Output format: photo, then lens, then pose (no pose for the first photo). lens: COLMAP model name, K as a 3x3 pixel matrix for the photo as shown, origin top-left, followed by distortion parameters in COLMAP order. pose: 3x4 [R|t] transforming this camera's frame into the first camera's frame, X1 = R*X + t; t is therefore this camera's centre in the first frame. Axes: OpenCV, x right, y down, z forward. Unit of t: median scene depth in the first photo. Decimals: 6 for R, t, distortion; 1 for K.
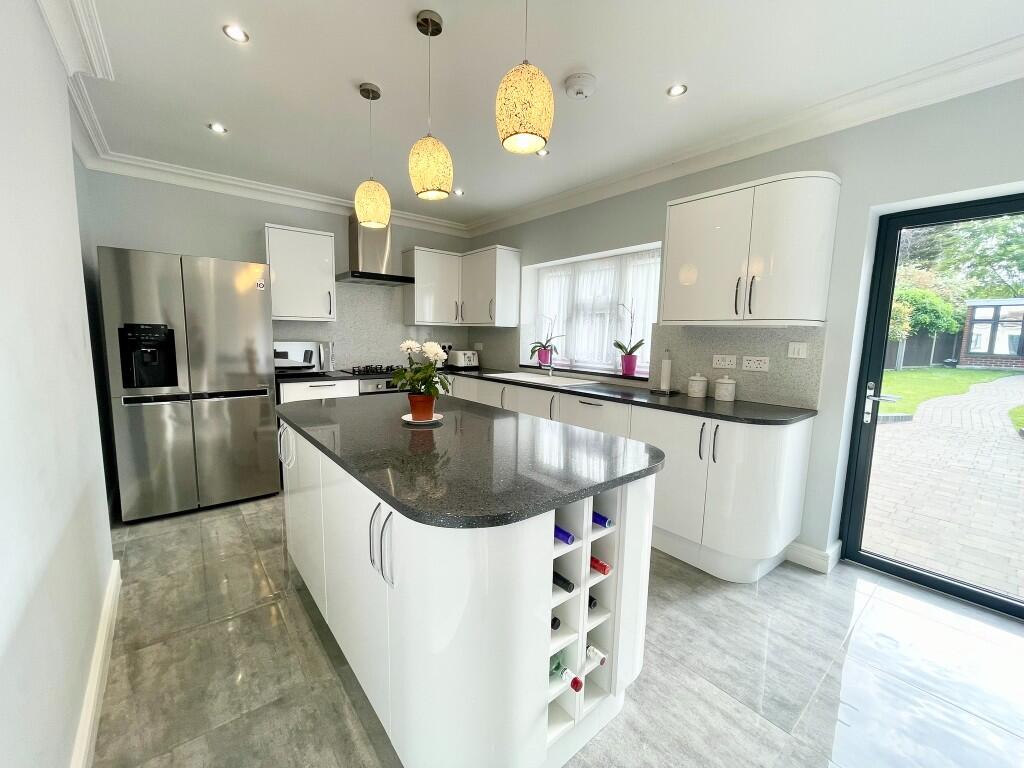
lens RADIAL K [[414.2, 0, 519.1], [0, 414.2, 385.2], [0, 0, 1]] dist [0.000814, 0.001480]
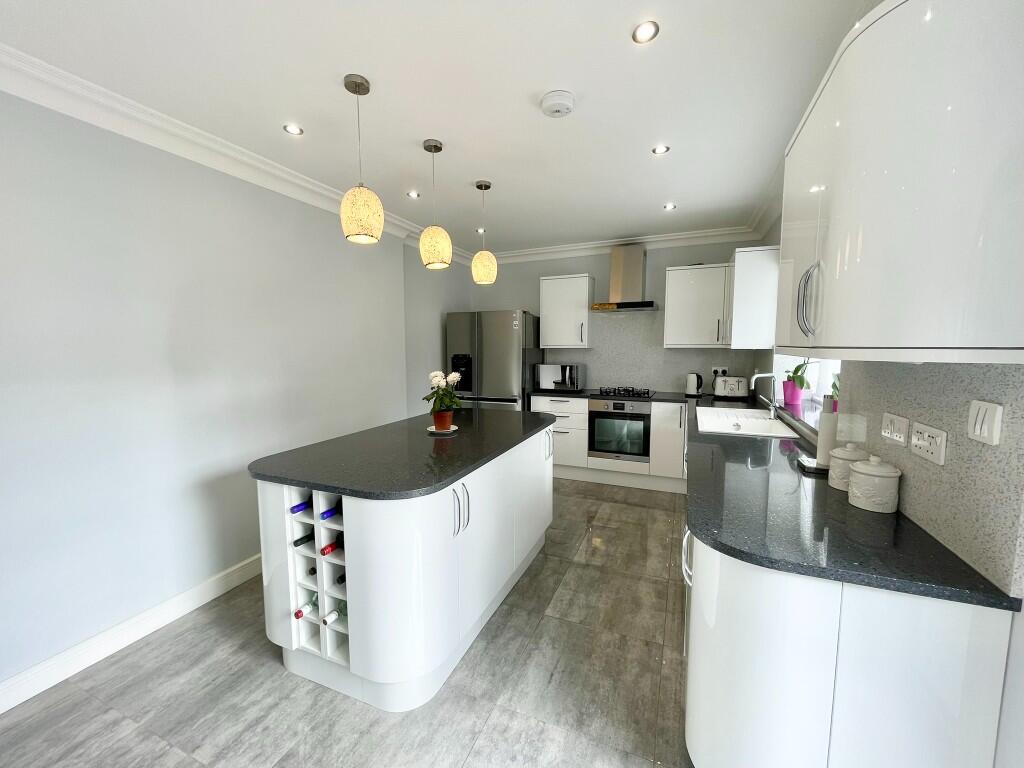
lens RADIAL K [[414.2, 0, 511.7], [0, 414.2, 390.6], [0, 0, 1]] dist [0.000814, 0.001480]
pose [[0.457779, 0.074335, -0.885953, 0.596057], [-0.093818, 0.994974, 0.035005, -0.063706], [0.884102, 0.067094, 0.462452, 0.326512]]
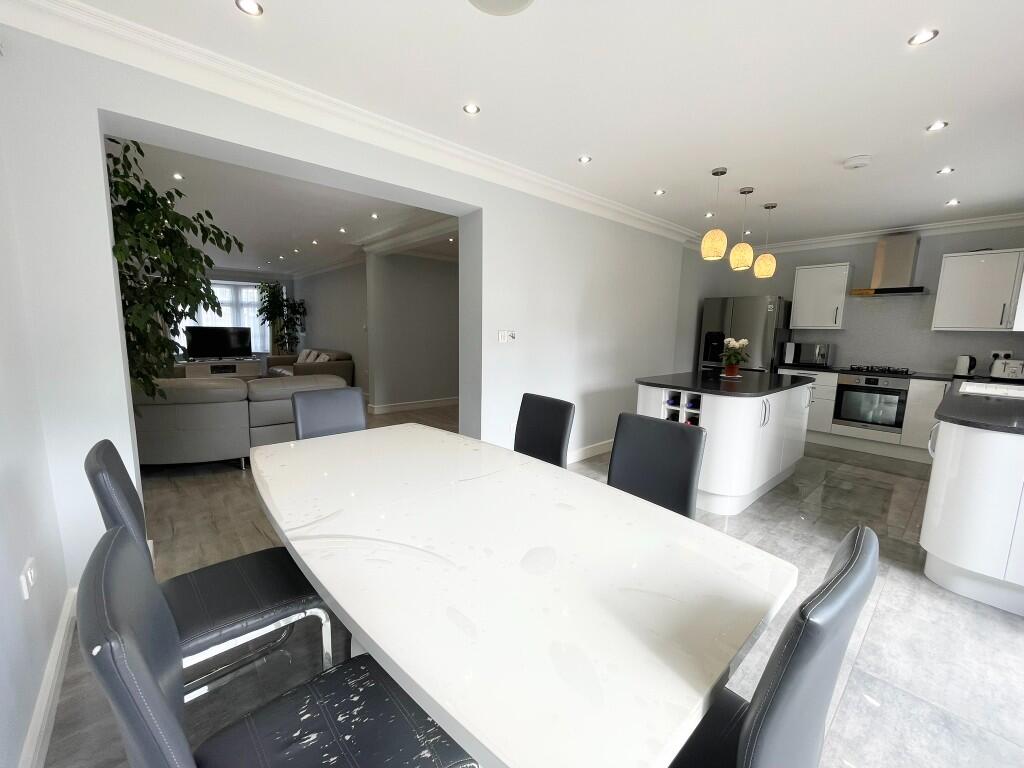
lens RADIAL K [[414.2, 0, 516.1], [0, 414.2, 386.8], [0, 0, 1]] dist [0.000814, 0.001480]
pose [[0.040306, 0.123110, -0.991574, 0.997503], [-0.143706, 0.982777, 0.116176, 0.026680], [0.988799, 0.137813, 0.057304, -0.085914]]
